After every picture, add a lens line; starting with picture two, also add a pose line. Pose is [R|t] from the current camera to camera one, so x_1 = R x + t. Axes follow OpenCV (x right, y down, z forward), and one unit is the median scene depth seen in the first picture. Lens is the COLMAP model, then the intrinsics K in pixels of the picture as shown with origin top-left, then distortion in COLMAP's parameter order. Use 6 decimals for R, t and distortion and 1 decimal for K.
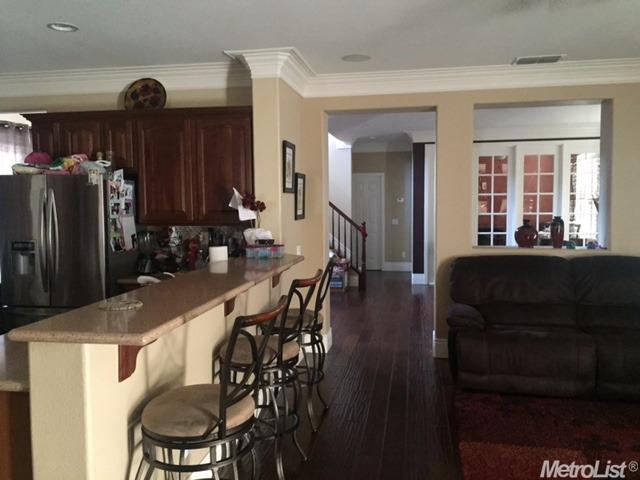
lens RADIAL K [[547.8, 0, 322.9], [0, 547.8, 239.8], [0, 0, 1]] dist [0.060830, -0.089128]
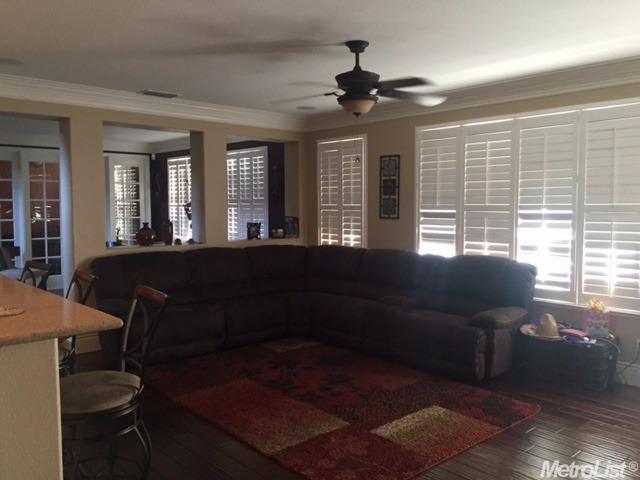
lens RADIAL K [[547.8, 0, 320.6], [0, 547.8, 240.8], [0, 0, 1]] dist [0.060830, -0.089128]
pose [[0.599787, -0.047548, 0.798746, -0.396337], [0.055347, 0.998307, 0.017867, 0.003202], [-0.798243, 0.033492, 0.601403, -0.028510]]
